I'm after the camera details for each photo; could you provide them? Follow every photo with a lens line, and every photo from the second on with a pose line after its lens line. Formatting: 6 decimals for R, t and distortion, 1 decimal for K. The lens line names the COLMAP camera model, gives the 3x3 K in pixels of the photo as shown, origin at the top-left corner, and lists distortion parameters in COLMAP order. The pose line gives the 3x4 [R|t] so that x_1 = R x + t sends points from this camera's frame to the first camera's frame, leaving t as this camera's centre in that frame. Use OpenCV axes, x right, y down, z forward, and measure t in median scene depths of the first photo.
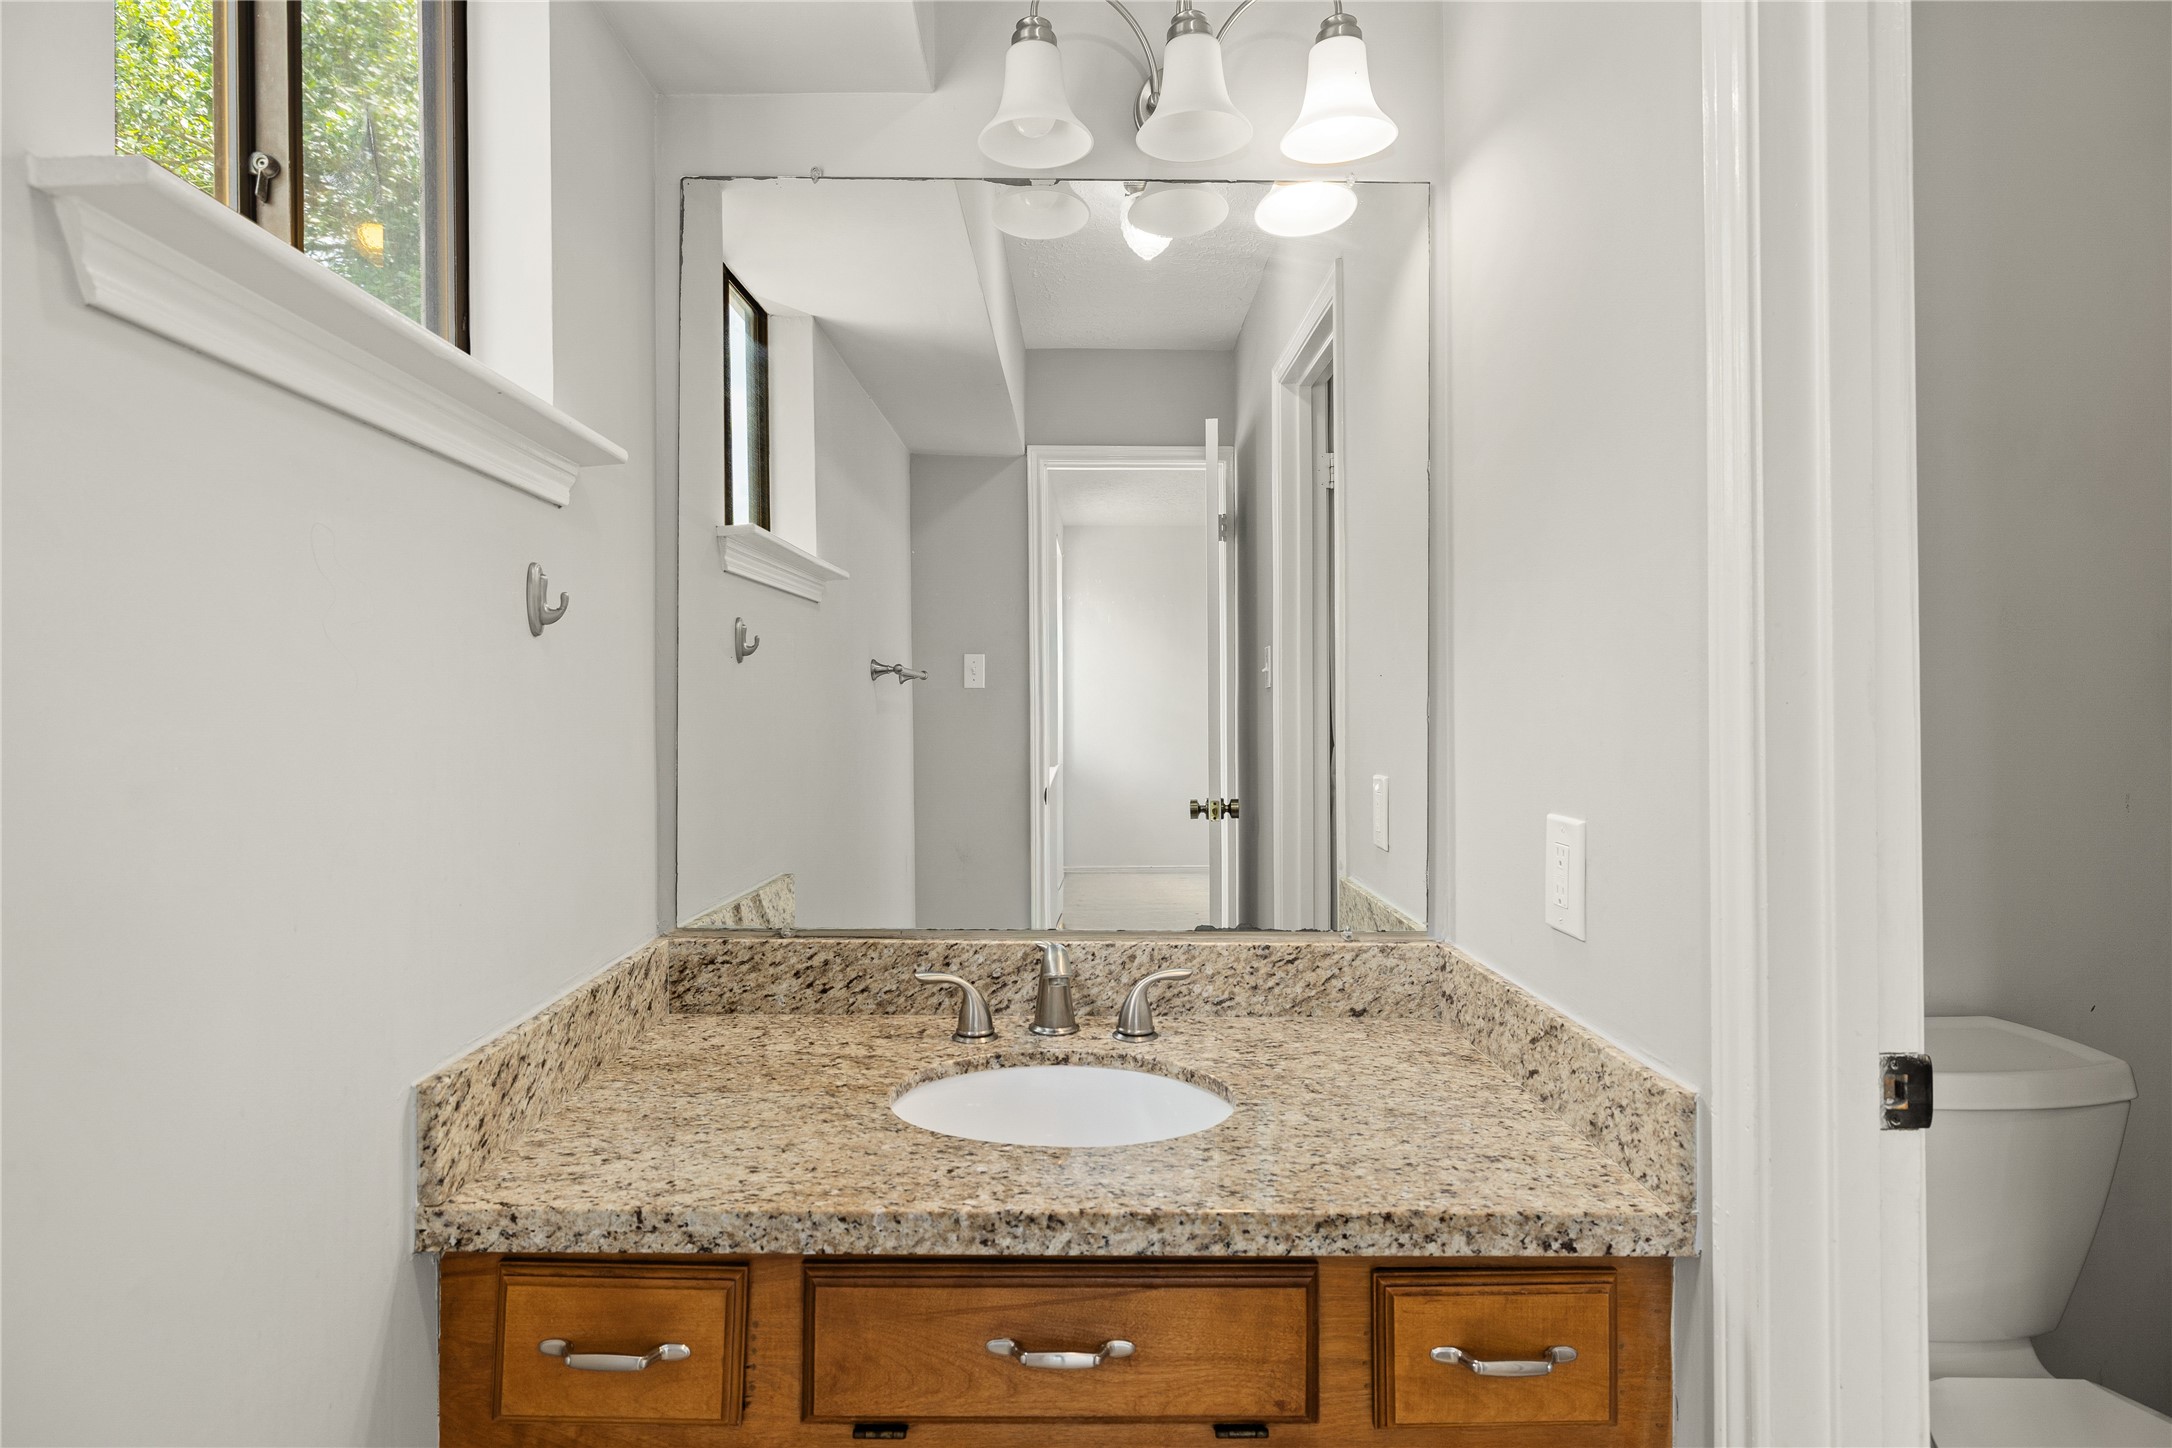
lens RADIAL K [[1065.8, 0, 1084.0], [0, 1065.8, 724.7], [0, 0, 1]] dist [0.018551, 0.000069]
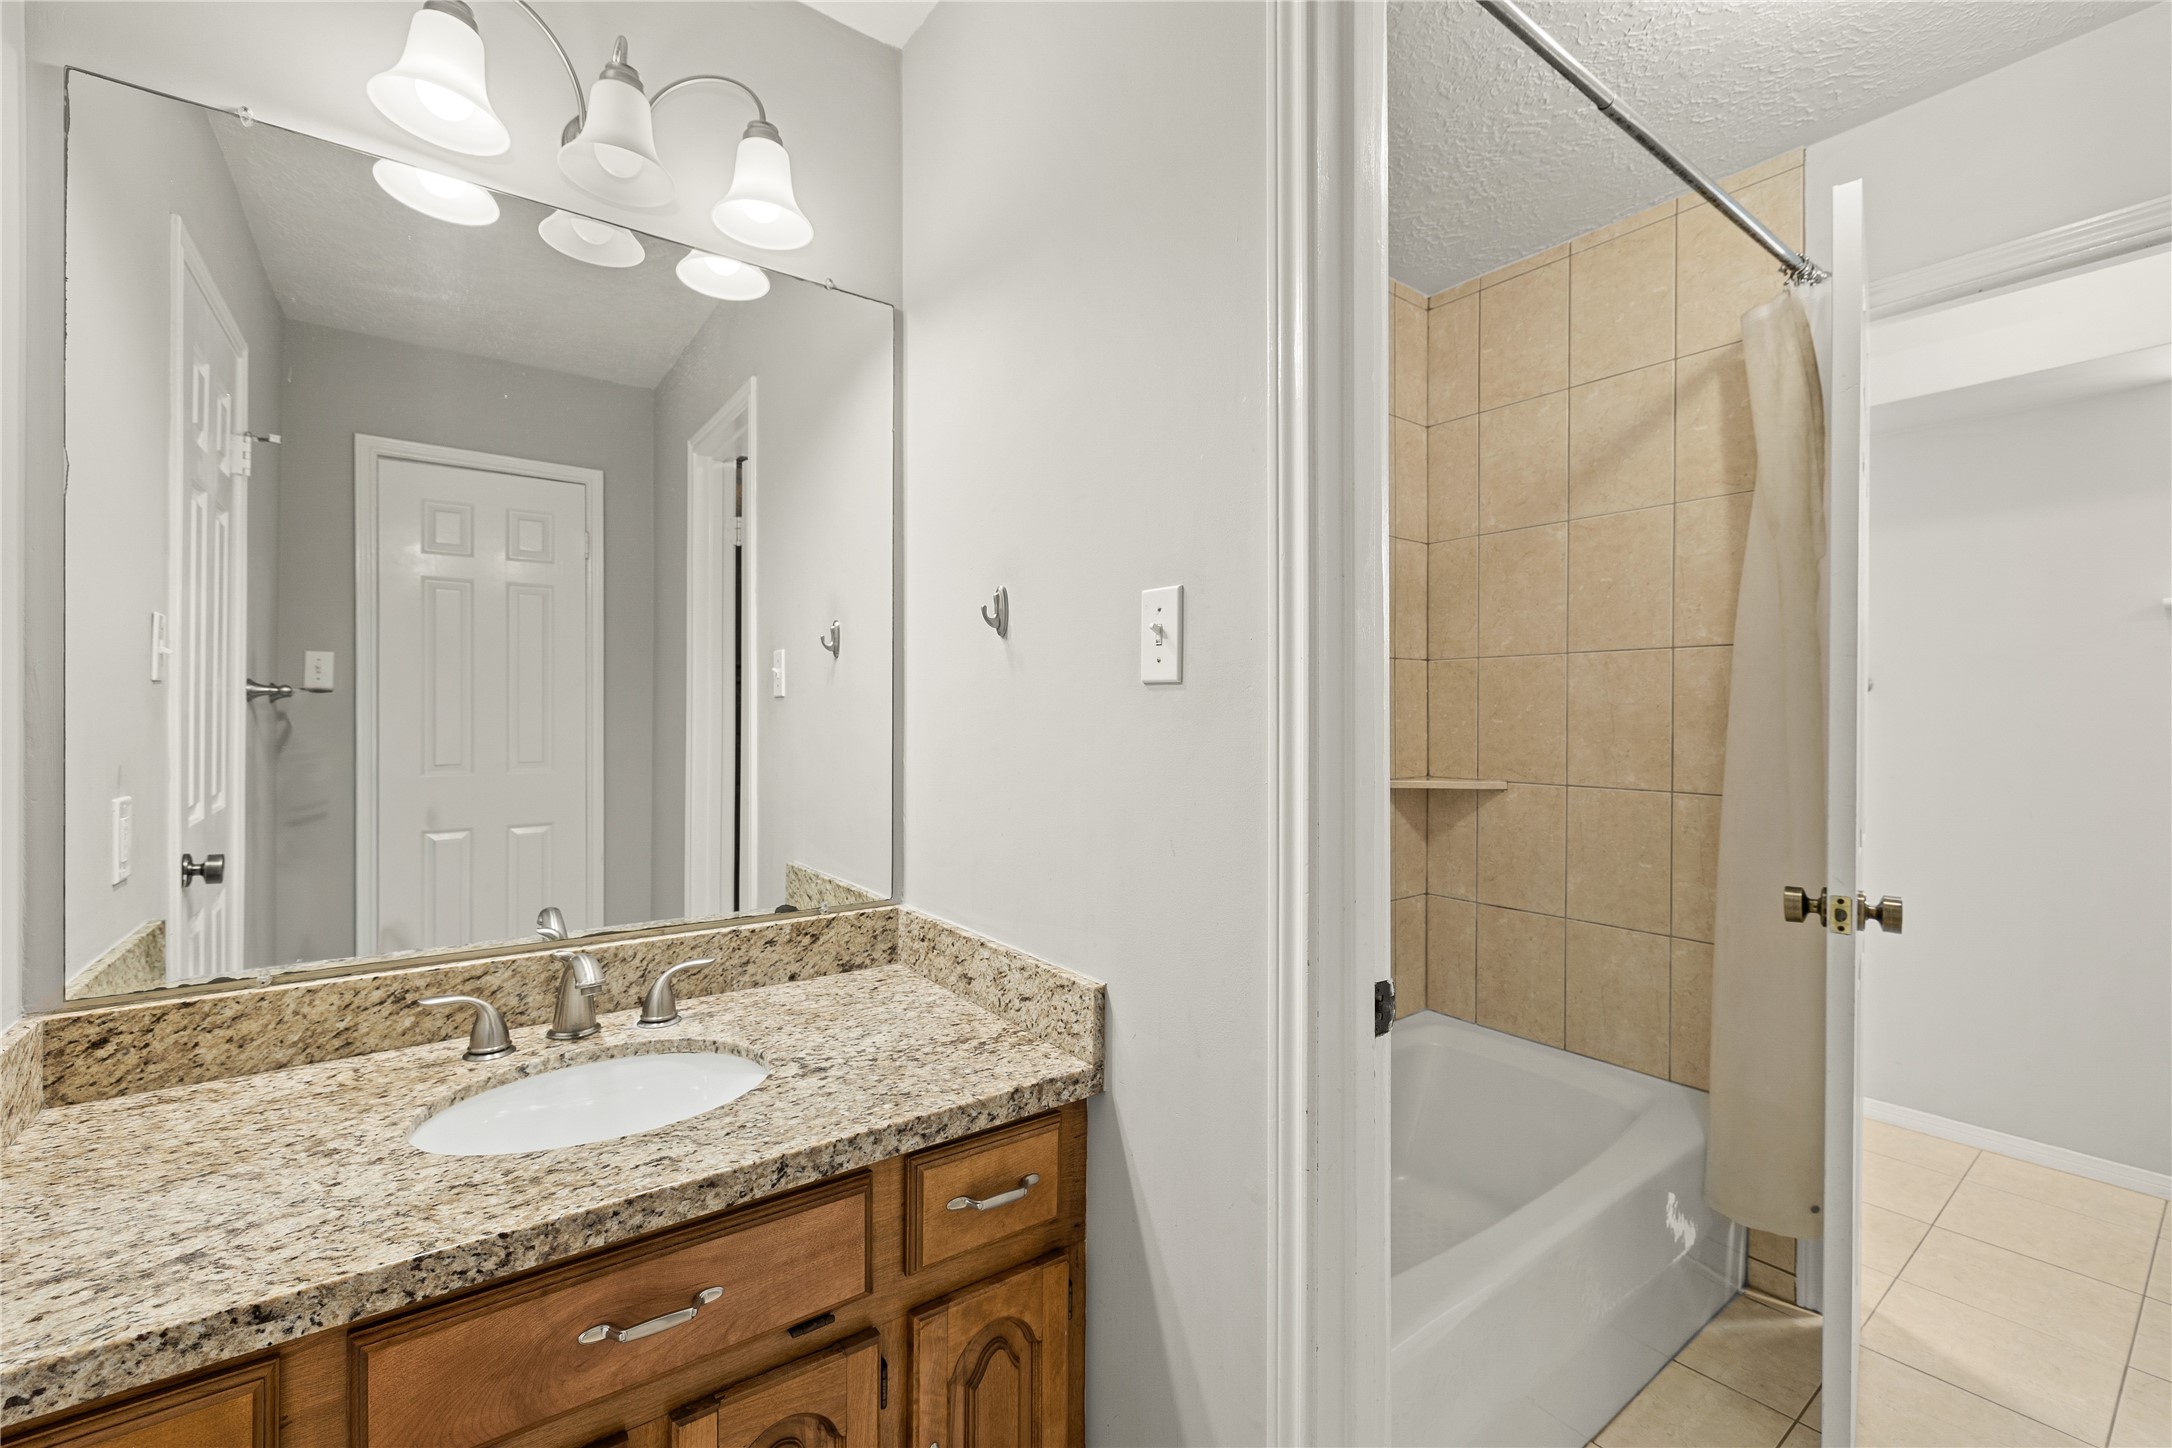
lens RADIAL K [[924.8, 0, 1090.6], [0, 924.8, 723.3], [0, 0, 1]] dist [0.001751, -0.000048]
pose [[0.789048, 0.010784, 0.614237, -0.200989], [-0.005133, 0.999927, -0.010961, -0.000997], [-0.614310, 0.005496, 0.789046, 0.000717]]
